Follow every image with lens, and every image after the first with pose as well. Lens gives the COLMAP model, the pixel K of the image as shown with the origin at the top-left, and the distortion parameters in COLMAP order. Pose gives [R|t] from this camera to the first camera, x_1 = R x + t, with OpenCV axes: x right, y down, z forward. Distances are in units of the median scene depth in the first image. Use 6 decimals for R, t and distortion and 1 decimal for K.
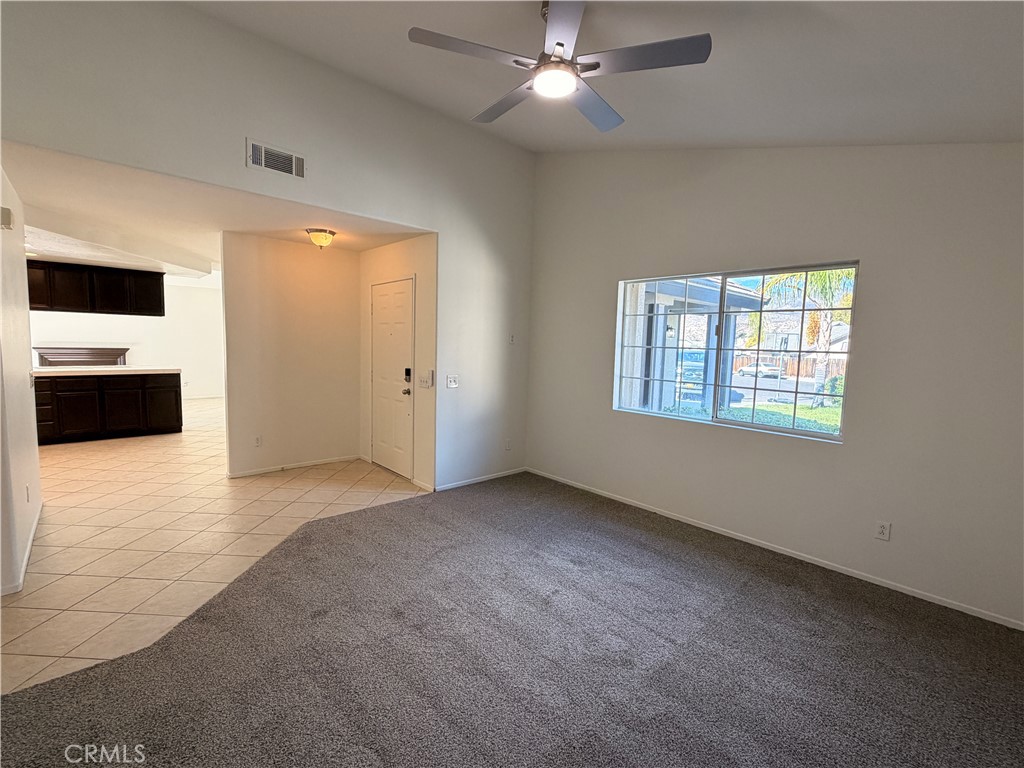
lens RADIAL K [[459.2, 0, 512.0], [0, 459.2, 384.0], [0, 0, 1]] dist [-0.000602, -0.000200]
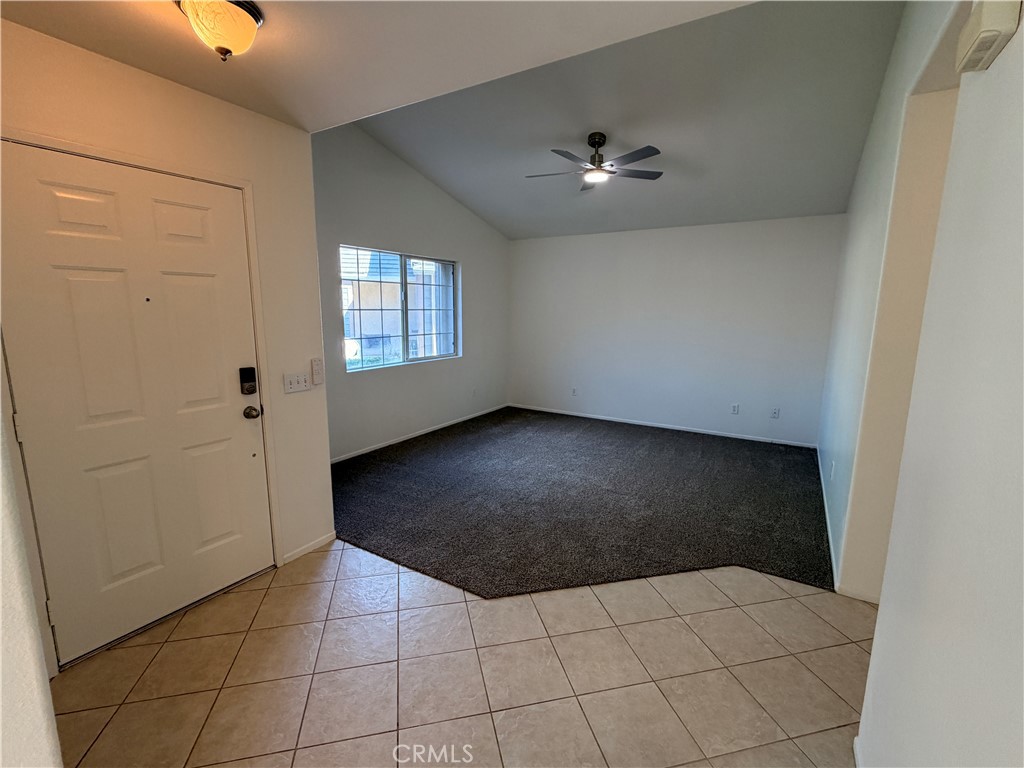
lens RADIAL K [[459.2, 0, 512.0], [0, 459.2, 384.0], [0, 0, 1]] dist [-0.000602, -0.000200]
pose [[-0.268917, -0.188103, 0.944617, -0.795686], [0.073807, 0.973836, 0.214933, -0.104849], [-0.960331, 0.127519, -0.247997, 0.847988]]
